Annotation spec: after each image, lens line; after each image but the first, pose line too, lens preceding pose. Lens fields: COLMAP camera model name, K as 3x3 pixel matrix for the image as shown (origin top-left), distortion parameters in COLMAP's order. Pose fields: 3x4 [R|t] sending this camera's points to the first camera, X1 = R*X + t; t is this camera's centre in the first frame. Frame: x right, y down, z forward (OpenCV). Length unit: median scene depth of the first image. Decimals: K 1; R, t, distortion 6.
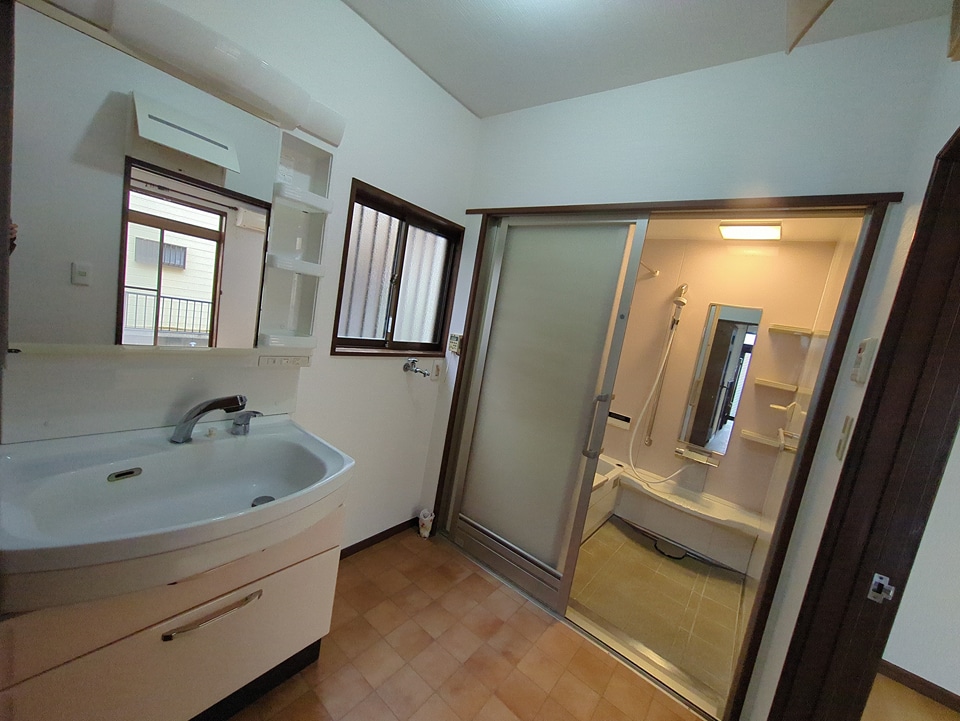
lens RADIAL K [[376.5, 0, 480.0], [0, 376.5, 360.5], [0, 0, 1]] dist [-0.000368, -0.000185]
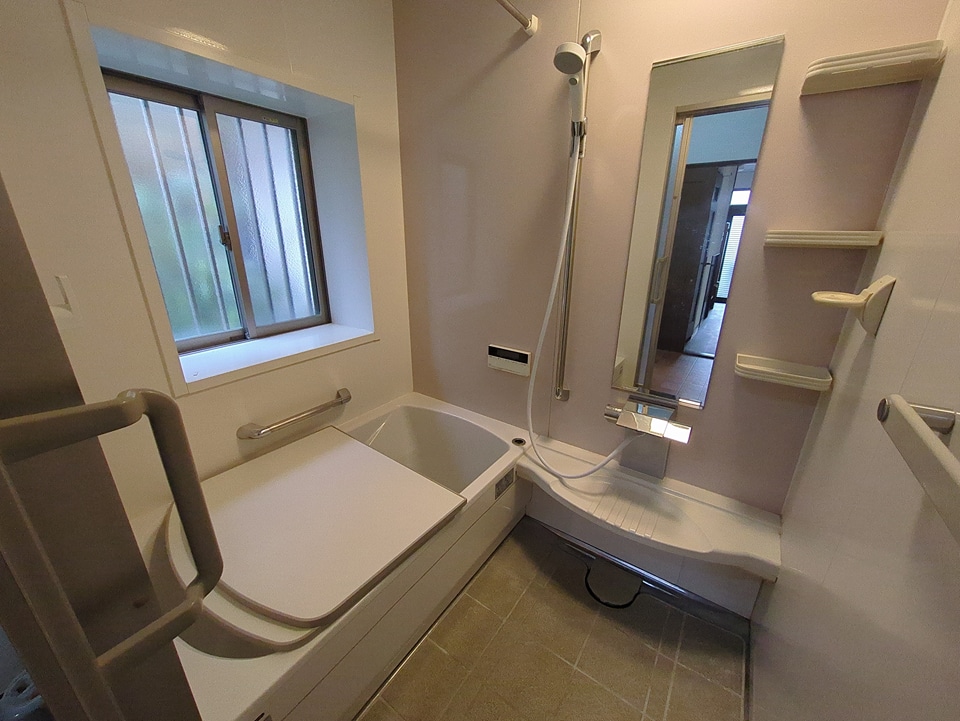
lens RADIAL K [[376.5, 0, 480.0], [0, 376.5, 360.5], [0, 0, 1]] dist [-0.000368, -0.000185]
pose [[0.984968, -0.172717, 0.002450, 0.328675], [0.168142, 0.961932, 0.215443, 0.034422], [-0.039568, -0.211793, 0.976513, 0.480306]]
